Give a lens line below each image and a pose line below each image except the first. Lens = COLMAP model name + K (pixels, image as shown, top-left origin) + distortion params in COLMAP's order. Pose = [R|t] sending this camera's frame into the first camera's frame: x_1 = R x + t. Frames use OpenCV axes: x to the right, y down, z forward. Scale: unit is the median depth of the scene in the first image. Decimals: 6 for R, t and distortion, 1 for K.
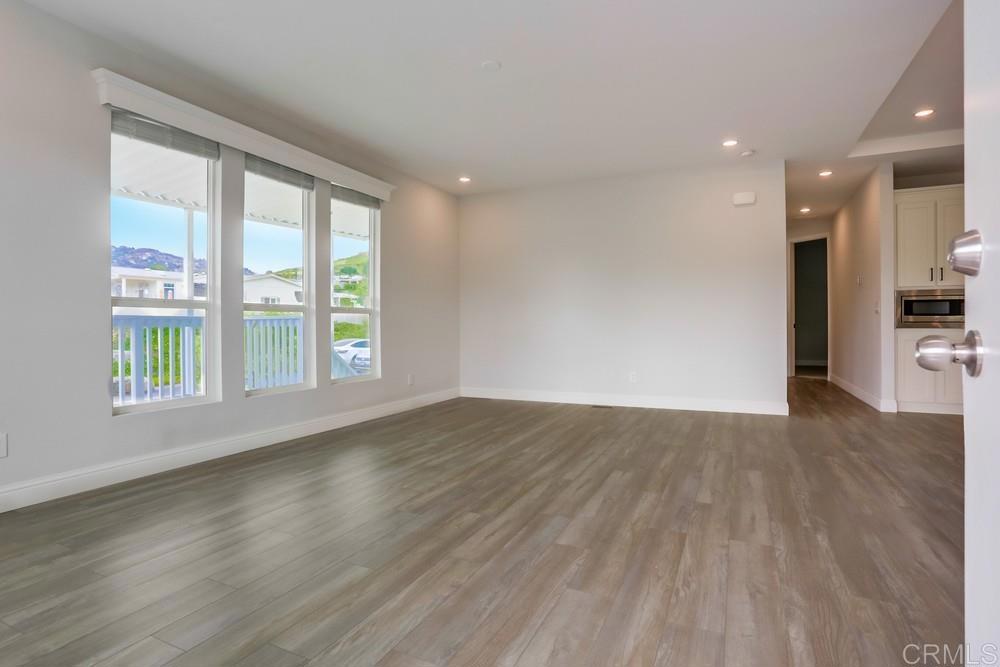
lens RADIAL K [[496.0, 0, 500.0], [0, 496.0, 333.5], [0, 0, 1]] dist [-0.033119, 0.000790]
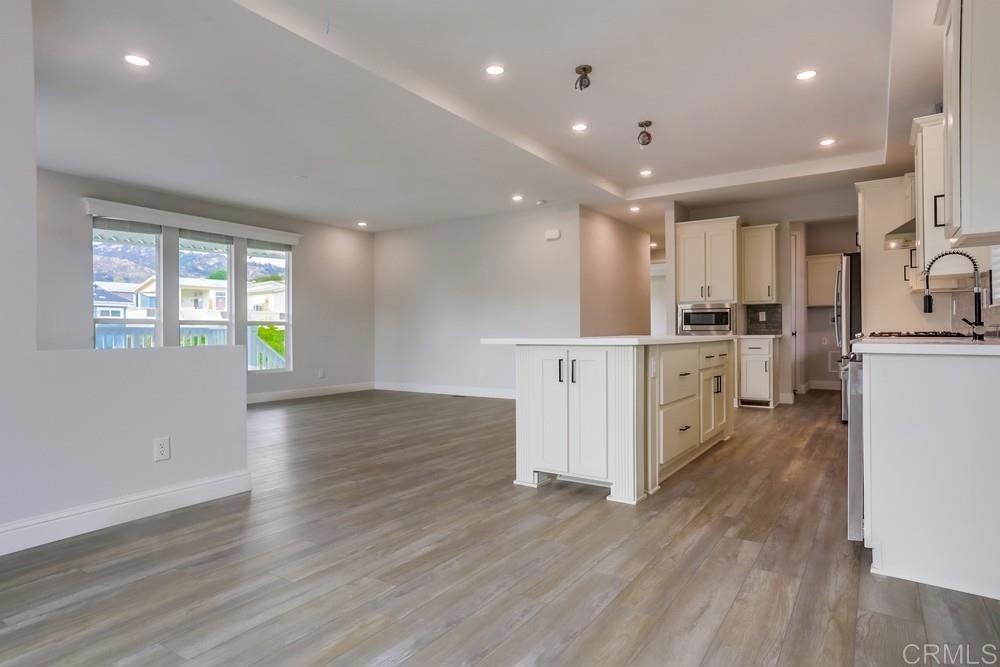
lens RADIAL K [[560.0, 0, 500.0], [0, 560.0, 333.5], [0, 0, 1]] dist [-0.011458, 0.001776]
pose [[0.987353, -0.001061, -0.158532, 0.600350], [-0.001069, 0.999910, -0.013350, 0.003375], [0.158532, 0.013351, 0.987264, -0.474323]]
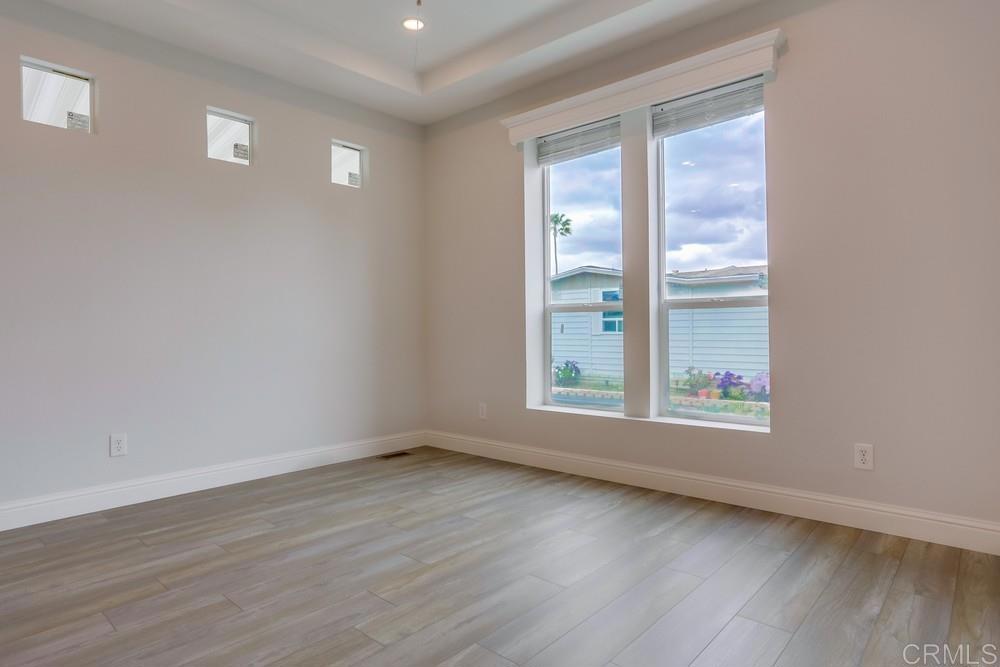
lens RADIAL K [[560.0, 0, 500.0], [0, 560.0, 333.5], [0, 0, 1]] dist [-0.011458, 0.001776]
pose [[-0.958819, 0.011395, 0.283789, 0.264389], [0.016782, 0.999722, 0.016557, -0.005531], [-0.283521, 0.020638, -0.958744, 0.240226]]
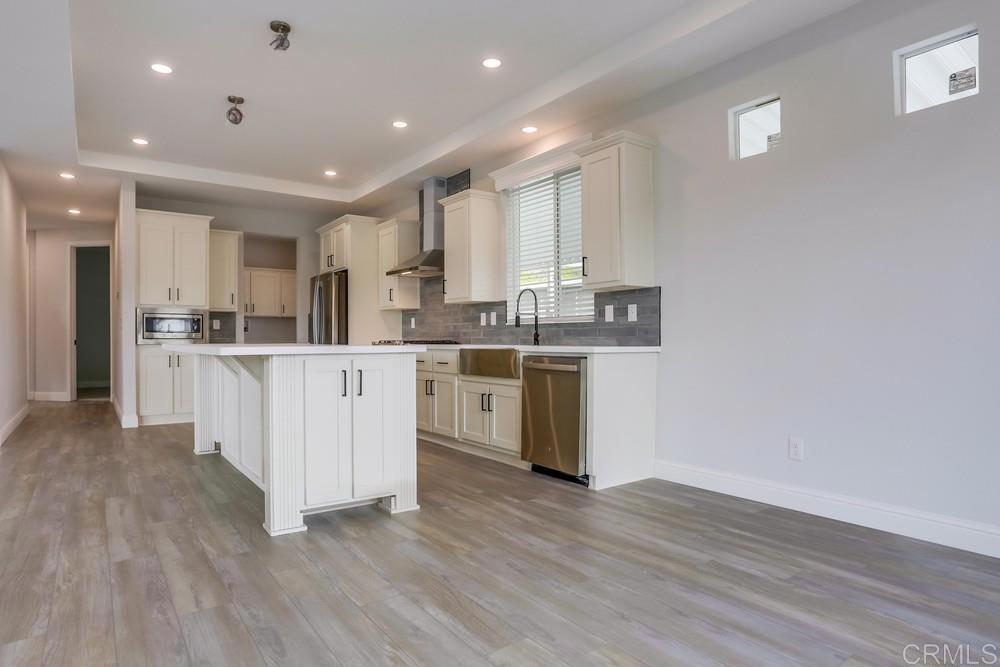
lens RADIAL K [[573.9, 0, 495.8], [0, 573.9, 346.2], [0, 0, 1]] dist [-0.029319, 0.001998]
pose [[0.479610, -0.005674, 0.877463, 0.134058], [0.012641, 0.999920, -0.000443, 0.002606], [-0.877391, 0.011305, 0.479644, -0.229303]]
